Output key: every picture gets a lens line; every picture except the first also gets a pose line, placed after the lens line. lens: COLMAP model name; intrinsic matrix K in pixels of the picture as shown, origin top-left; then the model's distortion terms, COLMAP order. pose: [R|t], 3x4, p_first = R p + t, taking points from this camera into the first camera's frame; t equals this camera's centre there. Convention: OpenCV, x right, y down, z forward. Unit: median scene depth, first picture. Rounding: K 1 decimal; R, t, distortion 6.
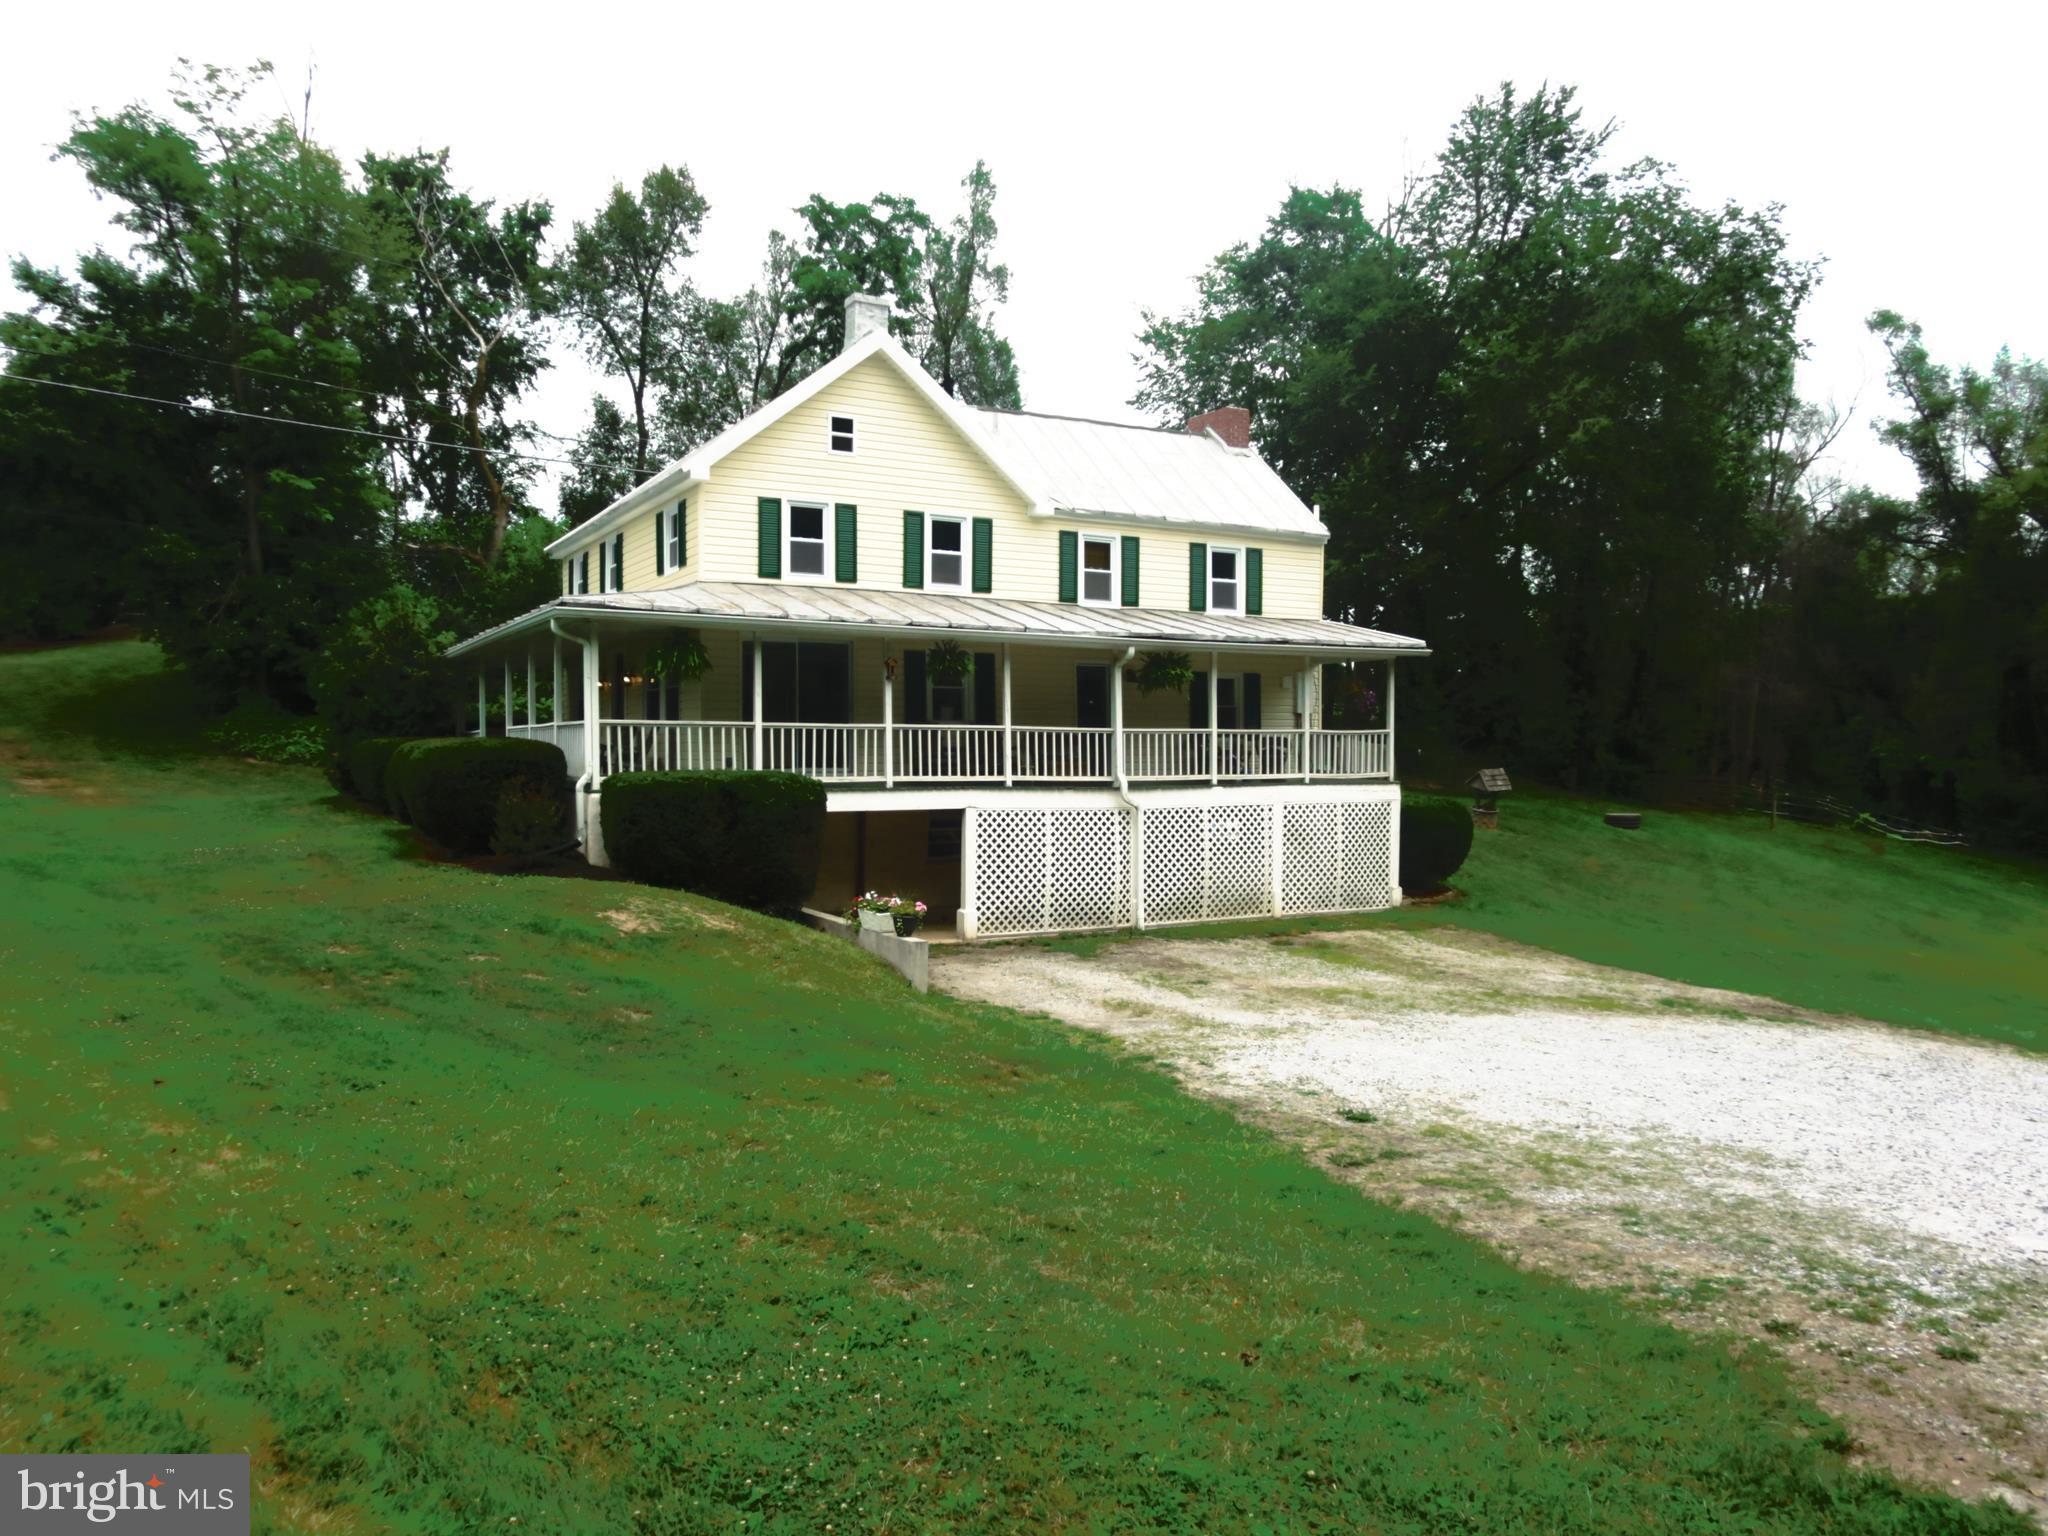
lens RADIAL K [[1461.5, 0, 1024.0], [0, 1461.5, 768.0], [0, 0, 1]] dist [-0.000600, 0.000631]
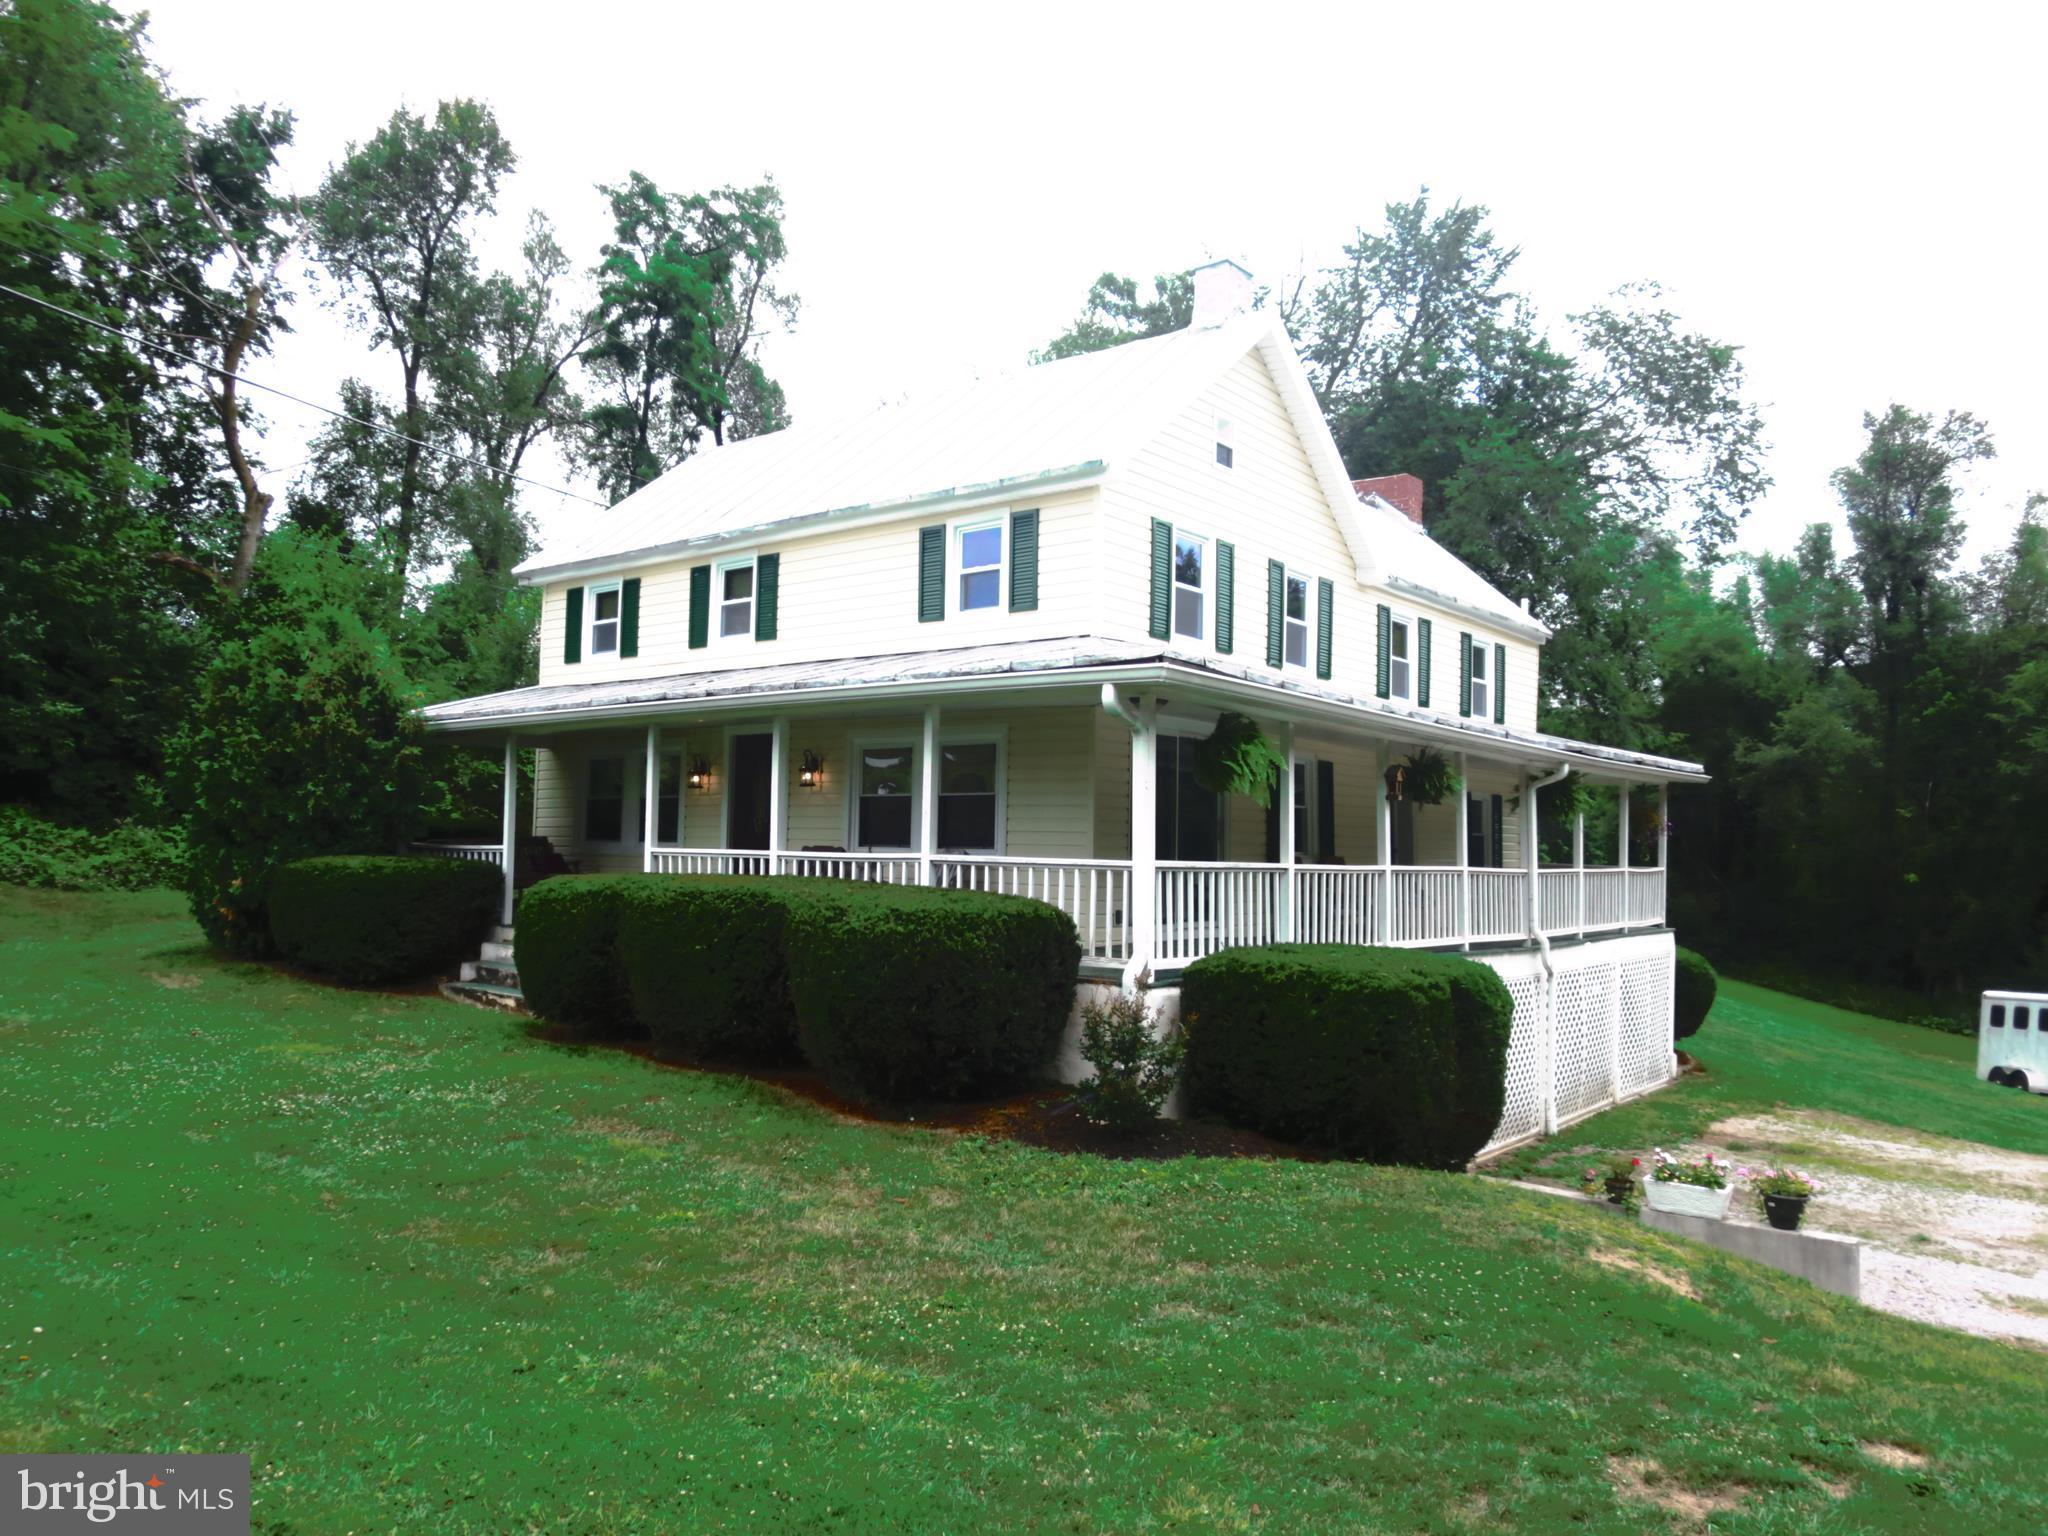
lens RADIAL K [[1458.9, 0, 1020.6], [0, 1458.9, 772.2], [0, 0, 1]] dist [-0.025121, 0.010528]
pose [[0.931360, 0.037410, 0.362172, -0.404973], [-0.015754, 0.997917, -0.062565, -0.022848], [-0.363758, 0.052565, 0.930009, 0.348277]]
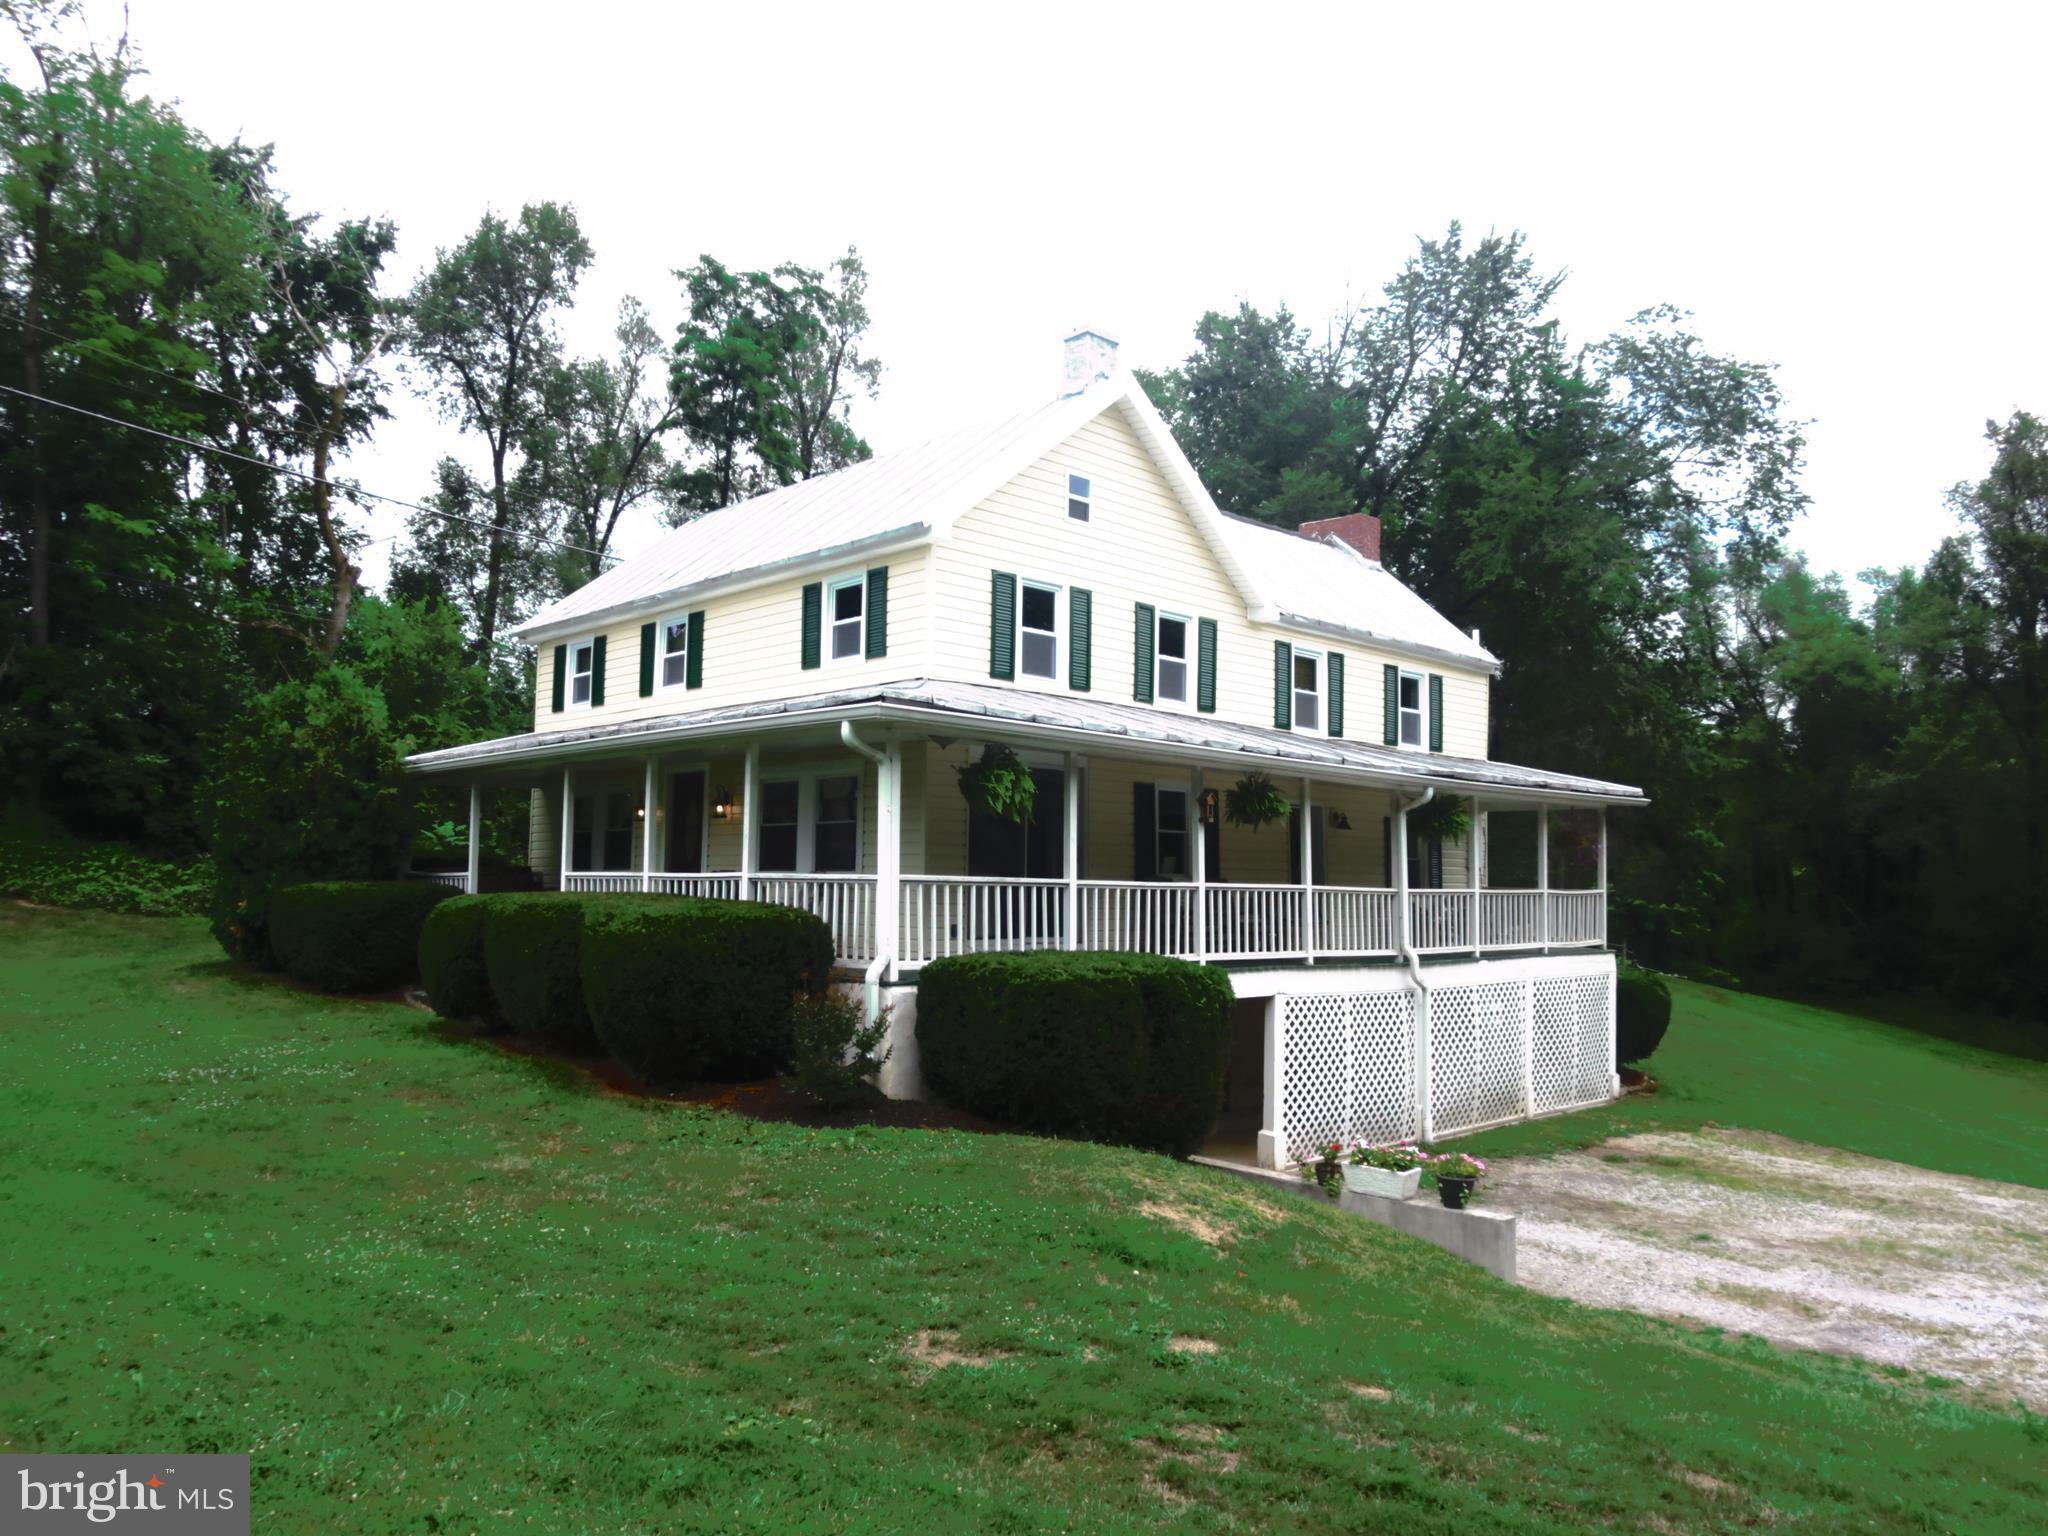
lens RADIAL K [[1458.3, 0, 1022.6], [0, 1458.3, 788.5], [0, 0, 1]] dist [-0.005757, -0.026800]
pose [[0.970124, 0.029662, 0.240791, -0.291258], [-0.011361, 0.996963, -0.077040, -0.015801], [-0.242345, 0.072003, 0.967515, 0.246670]]
